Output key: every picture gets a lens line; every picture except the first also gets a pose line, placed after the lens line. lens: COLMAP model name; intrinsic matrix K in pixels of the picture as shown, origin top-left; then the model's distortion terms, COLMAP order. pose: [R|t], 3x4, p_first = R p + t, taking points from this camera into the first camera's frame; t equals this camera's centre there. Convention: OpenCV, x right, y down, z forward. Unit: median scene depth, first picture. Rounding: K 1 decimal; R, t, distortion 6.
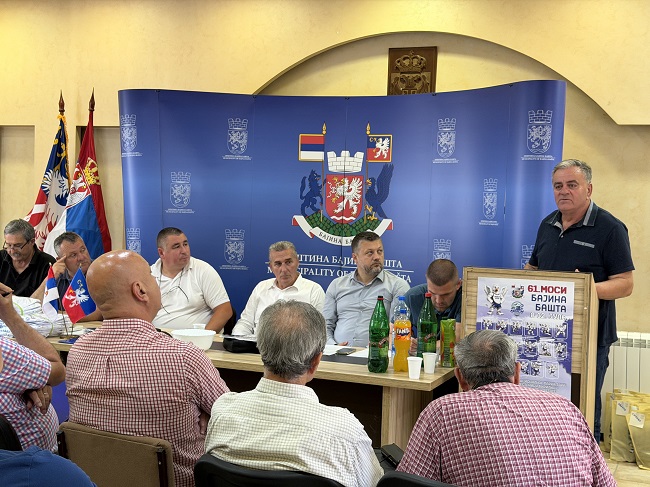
lens RADIAL K [[917.7, 0, 325.0], [0, 917.7, 243.5], [0, 0, 1]] dist [0.114010, 0.070195]
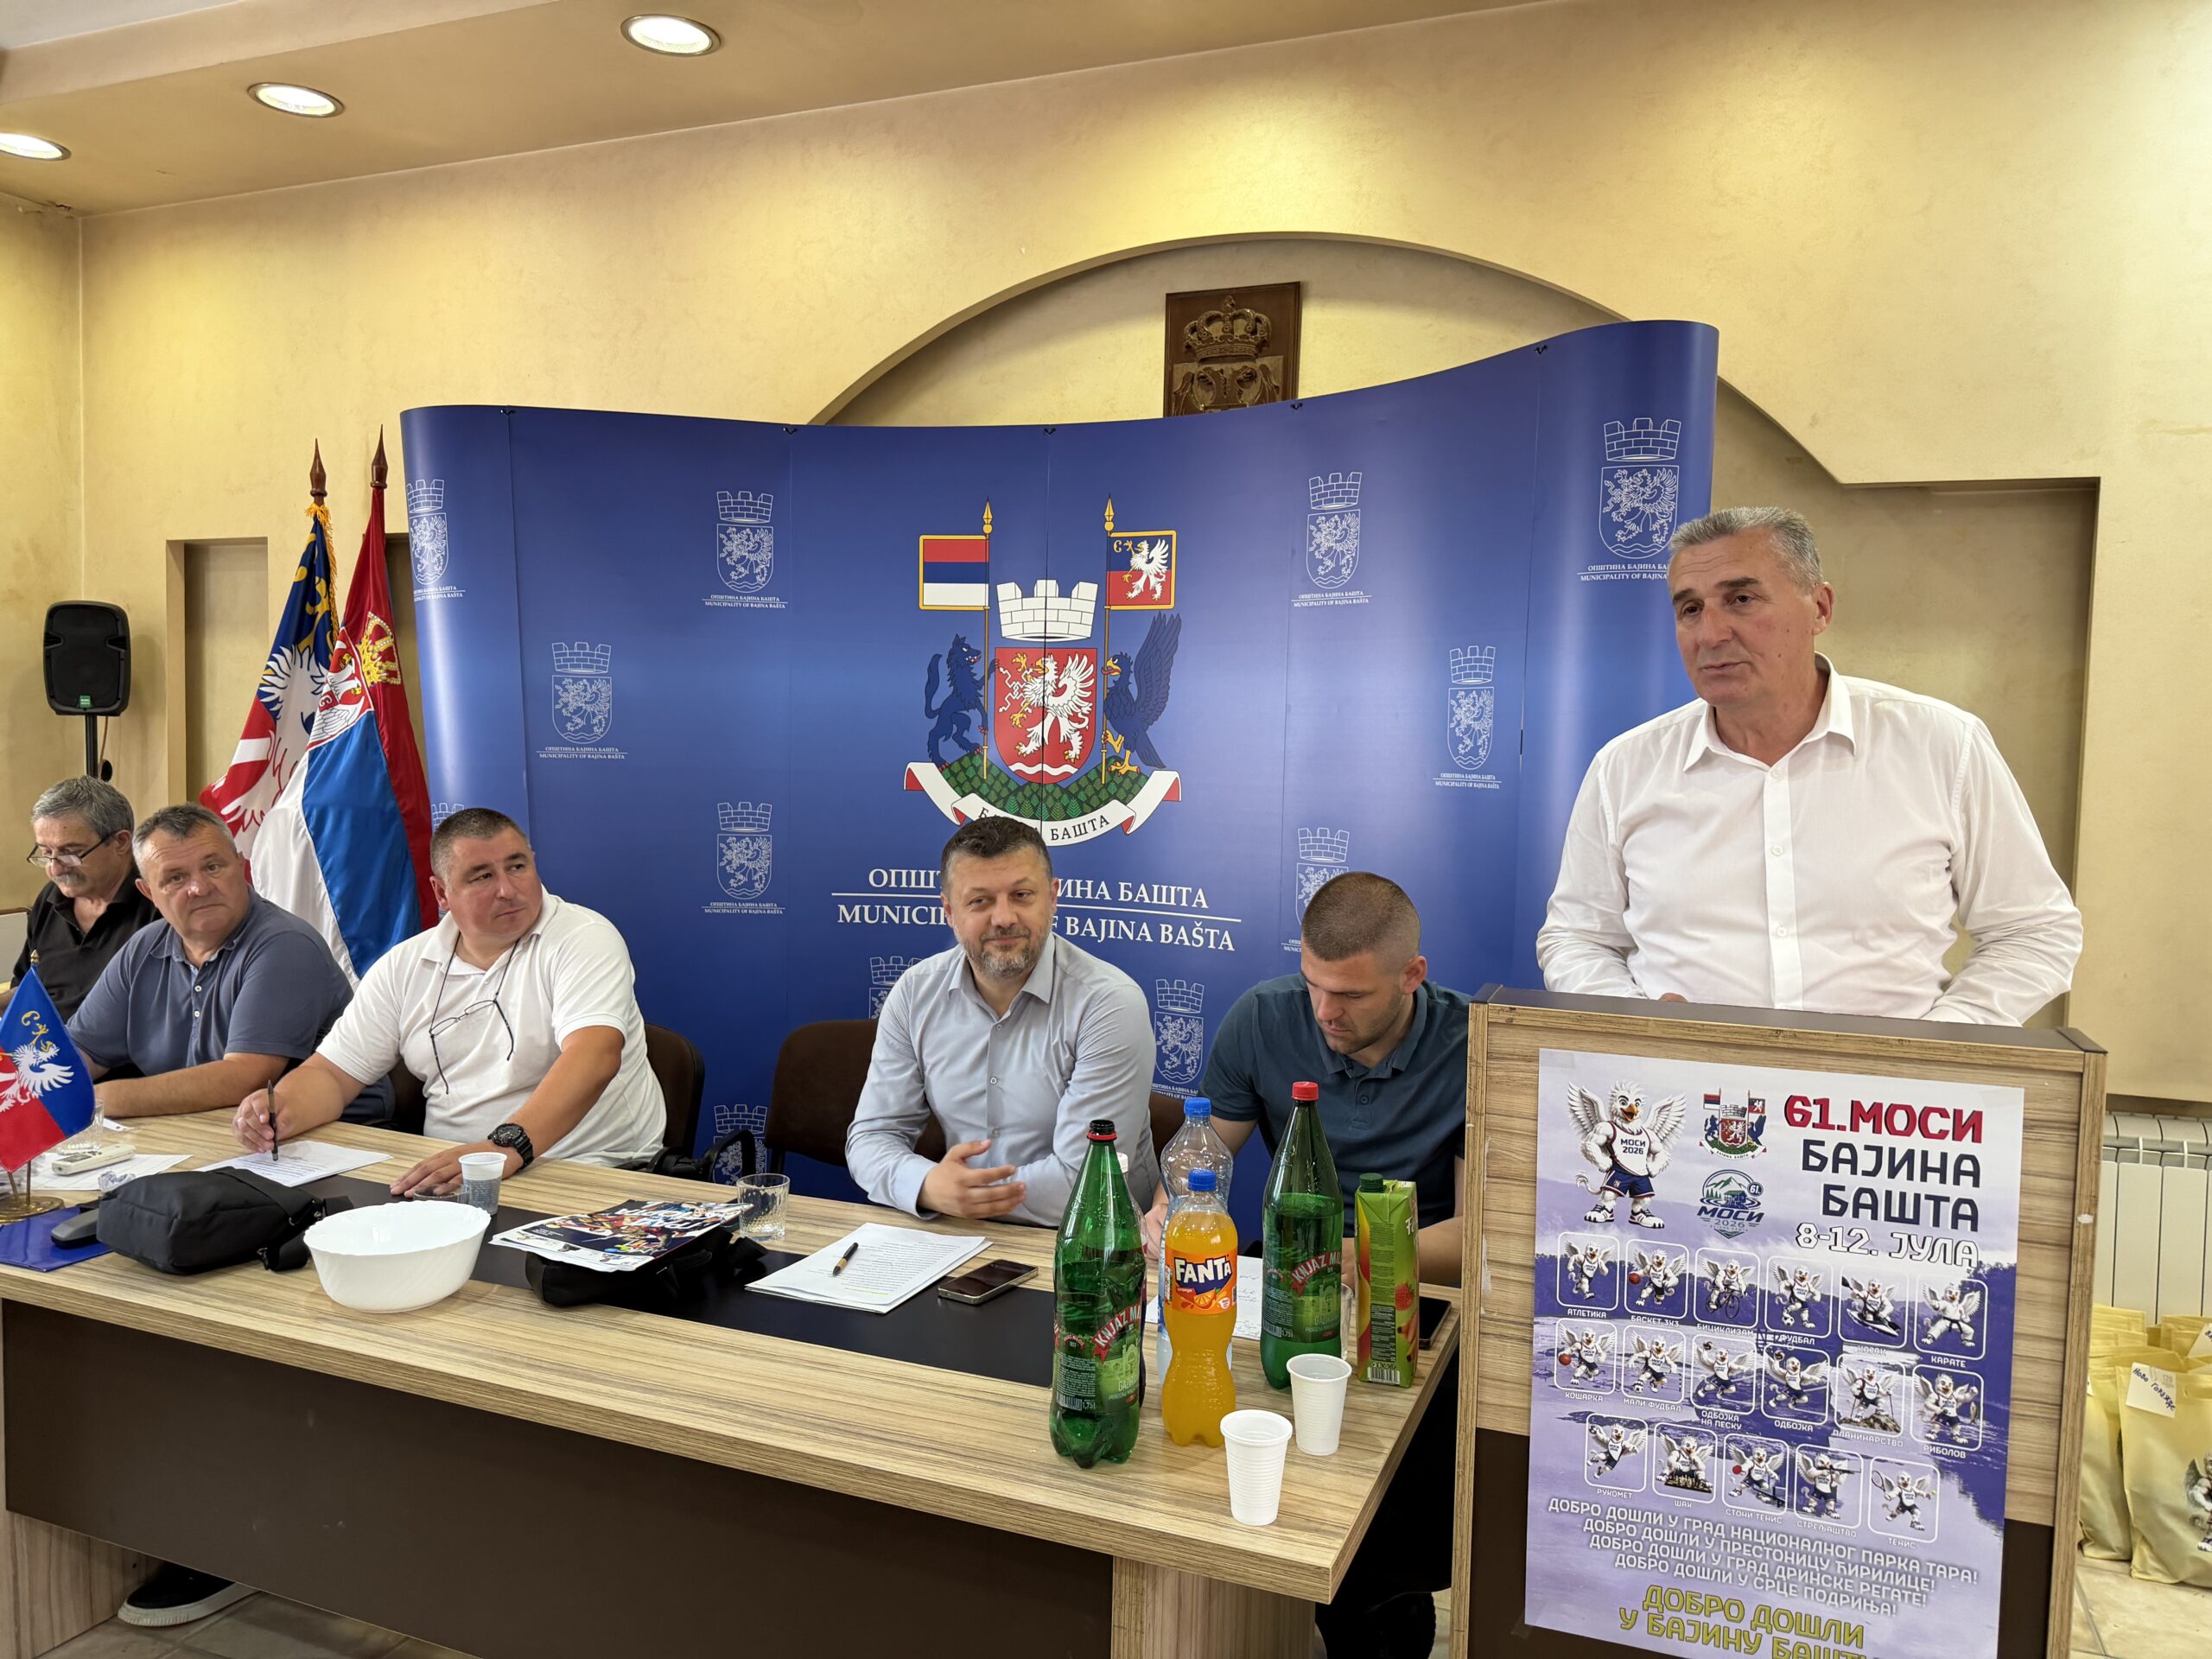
lens RADIAL K [[1567.5, 0, 1103.7], [0, 1567.5, 851.5], [0, 0, 1]] dist [0.076276, -0.086633]
pose [[0.999869, -0.011437, 0.011471, 0.035992], [0.011064, 0.999425, 0.032064, -0.014731], [-0.011831, -0.031933, 0.999420, 0.385647]]
